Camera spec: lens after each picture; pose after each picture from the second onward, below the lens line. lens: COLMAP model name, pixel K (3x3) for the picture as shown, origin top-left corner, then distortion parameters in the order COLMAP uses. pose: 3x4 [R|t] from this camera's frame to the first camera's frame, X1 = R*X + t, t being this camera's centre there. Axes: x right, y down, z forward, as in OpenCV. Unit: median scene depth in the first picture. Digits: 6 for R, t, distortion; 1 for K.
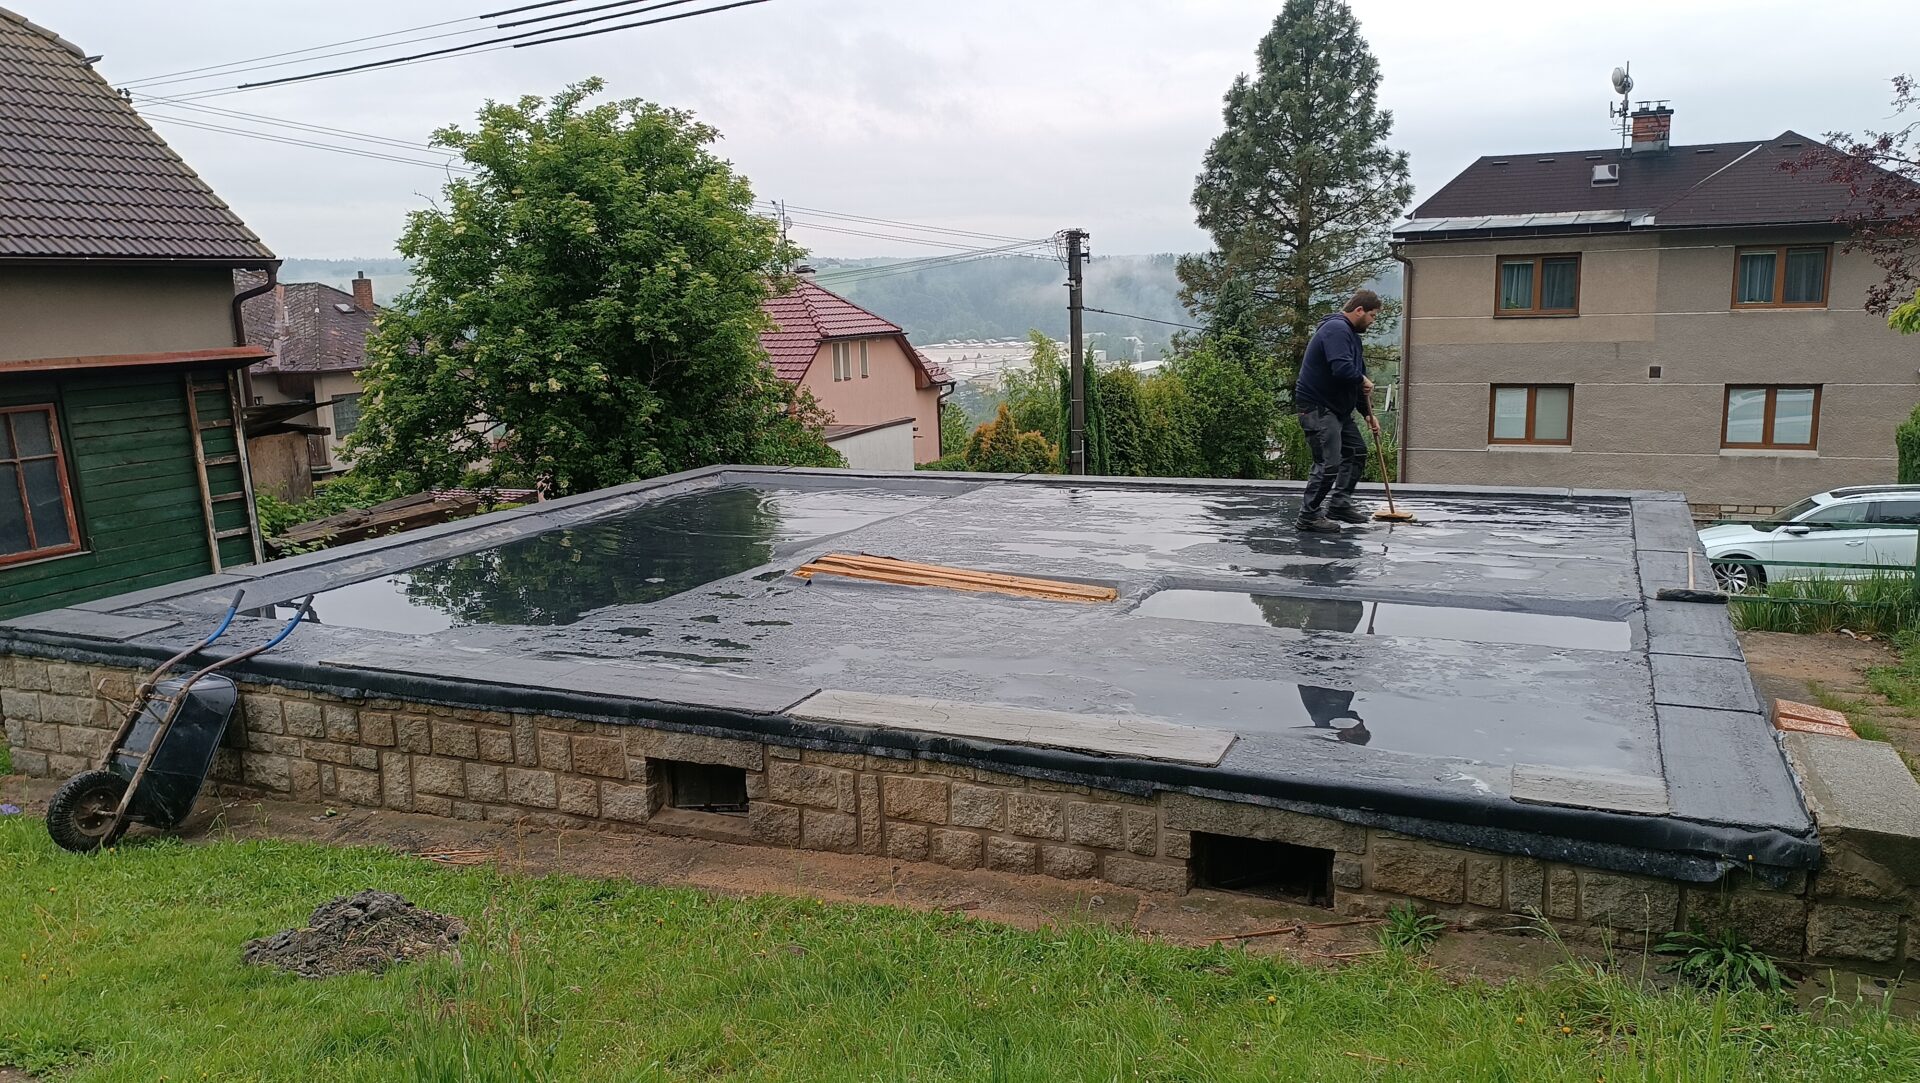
lens RADIAL K [[1379.0, 0, 958.7], [0, 1379.0, 543.6], [0, 0, 1]] dist [0.052356, -0.076384]
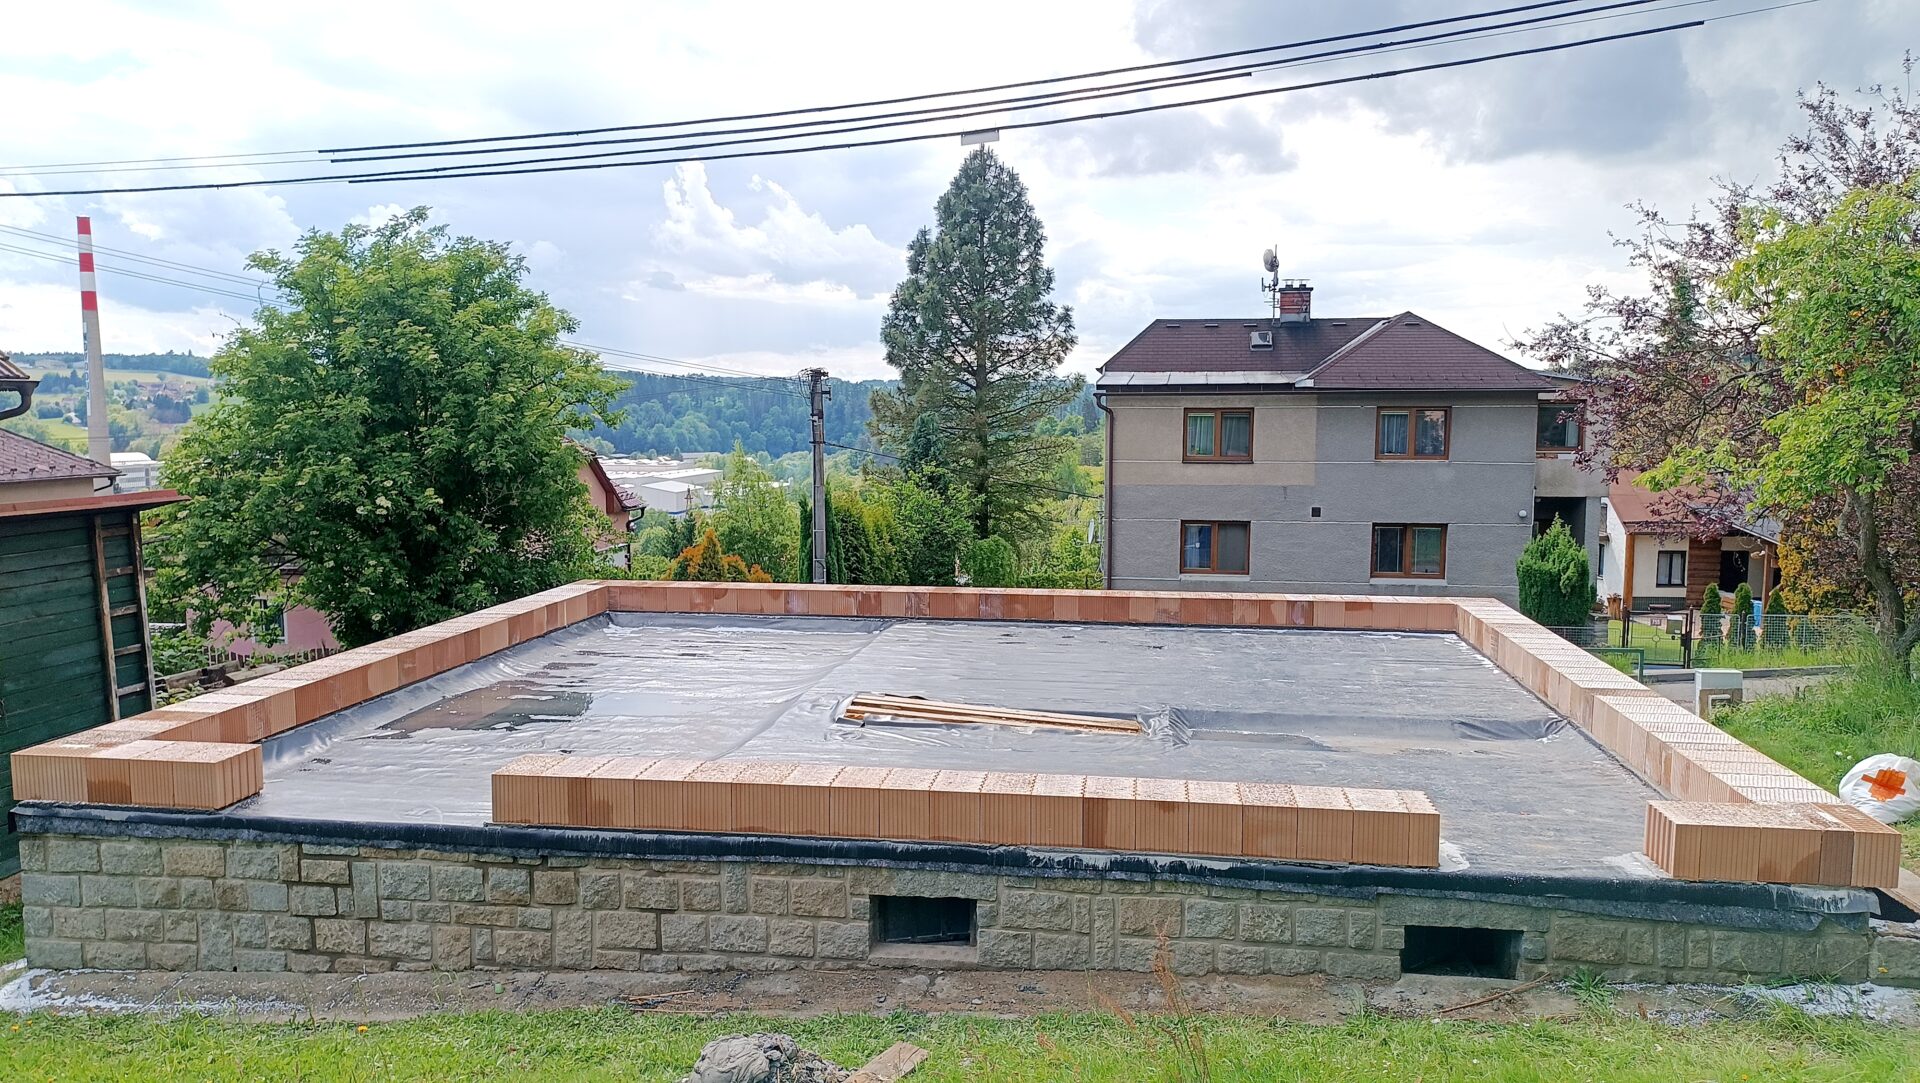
lens RADIAL K [[1379.0, 0, 967.1], [0, 1379.0, 561.9], [0, 0, 1]] dist [0.052356, -0.076384]
pose [[0.958957, 0.000603, 0.283550, -0.156613], [0.020153, 0.997324, -0.070277, -0.009812], [-0.282834, 0.073108, 0.956379, -0.025727]]
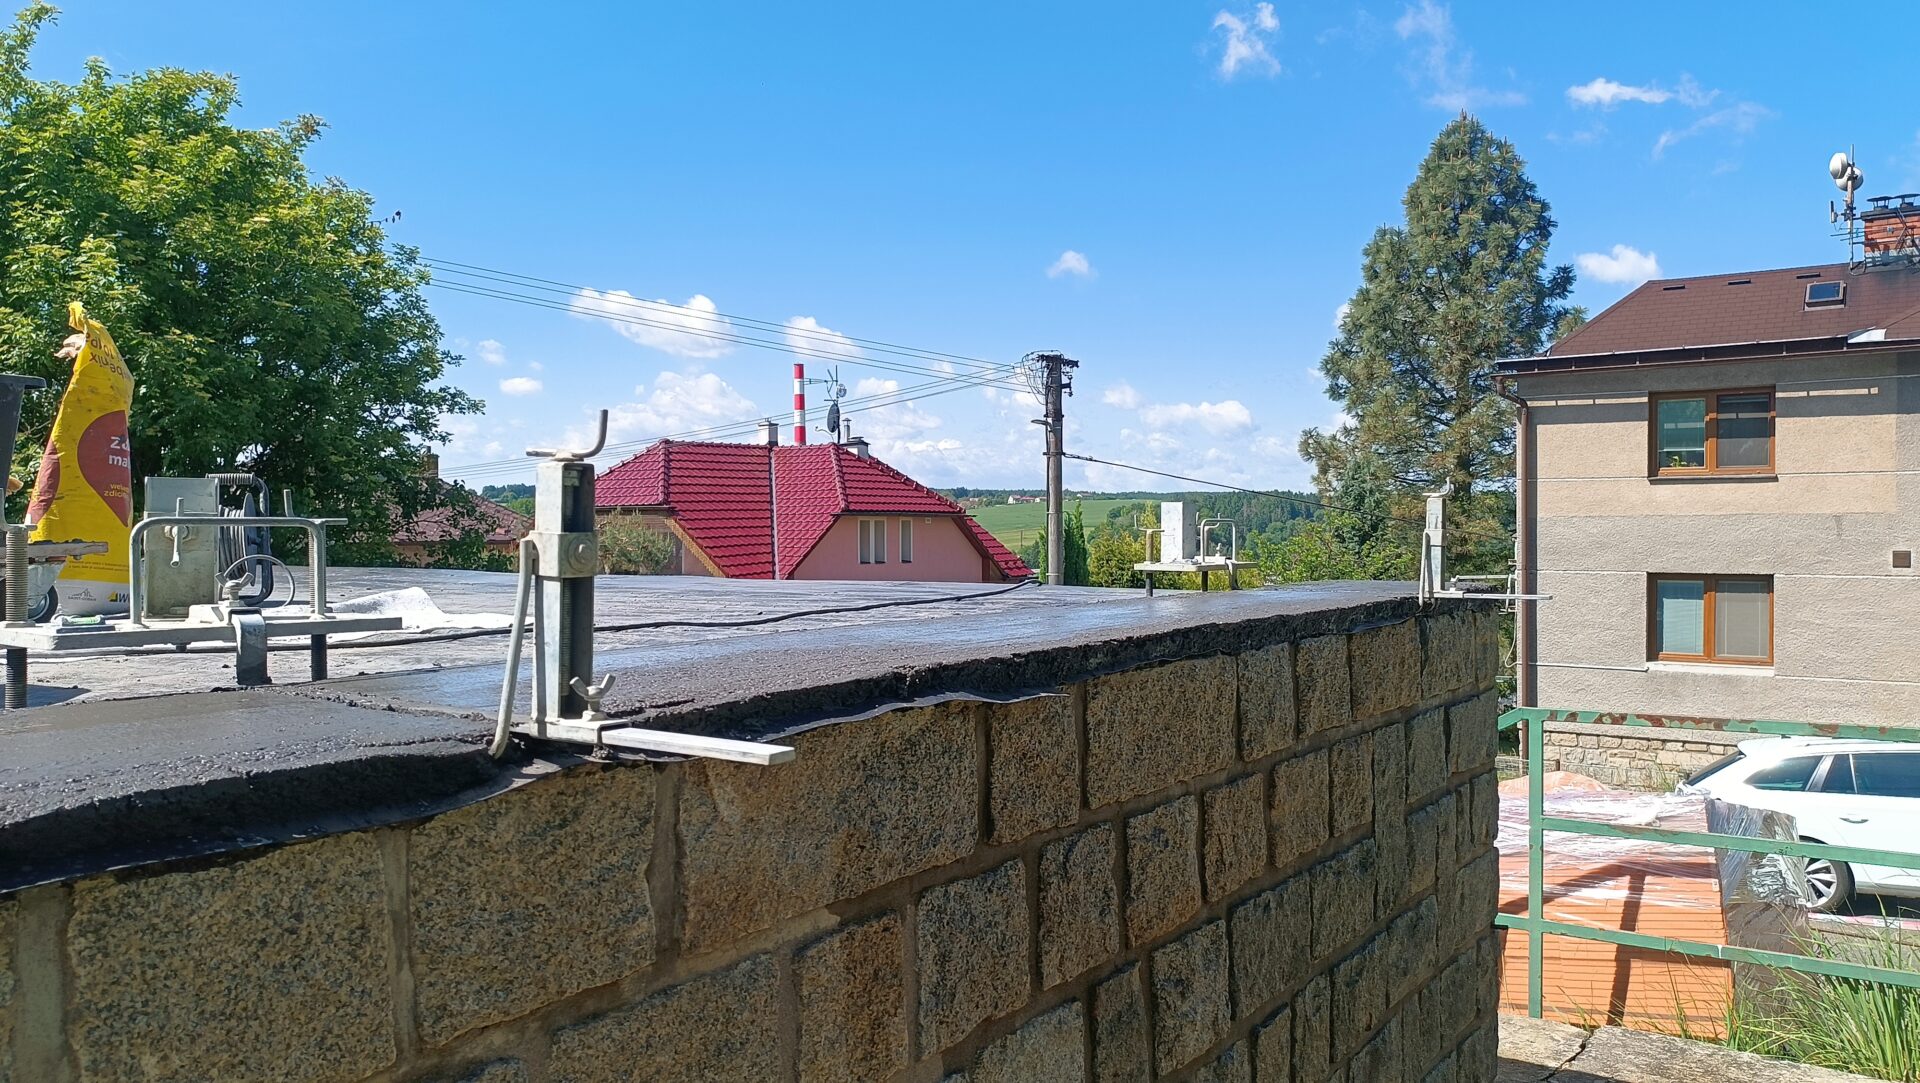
lens RADIAL K [[1379.0, 0, 973.5], [0, 1379.0, 544.9], [0, 0, 1]] dist [0.052356, -0.076384]
pose [[0.983020, 0.029944, -0.181037, 0.277474], [-0.059595, 0.985213, -0.160638, 0.004343], [0.173550, 0.168699, 0.970268, 0.415681]]
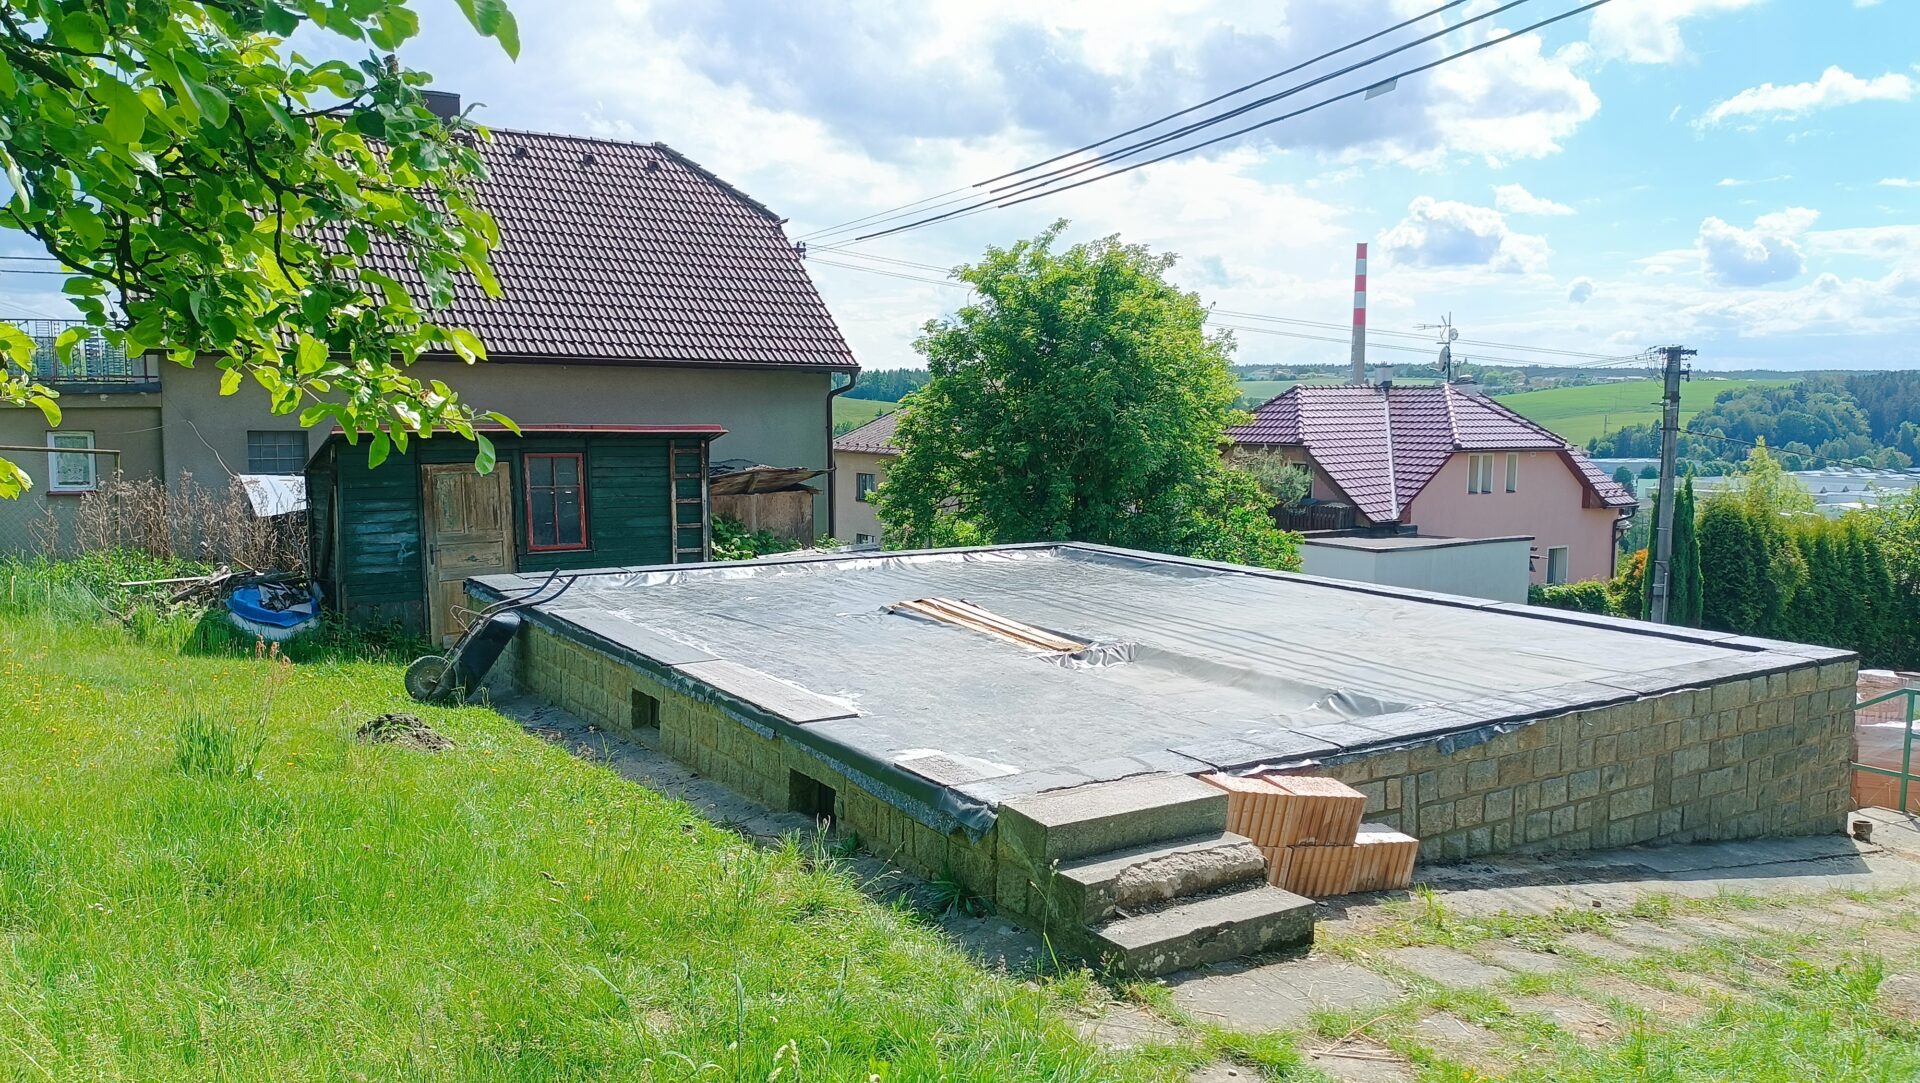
lens RADIAL K [[1379.0, 0, 950.8], [0, 1379.0, 536.9], [0, 0, 1]] dist [0.052356, -0.076384]
pose [[0.832970, 0.087420, -0.546369, 0.307270], [-0.130769, 0.990570, -0.040872, 0.001254], [0.537643, 0.105493, 0.836547, -0.041248]]
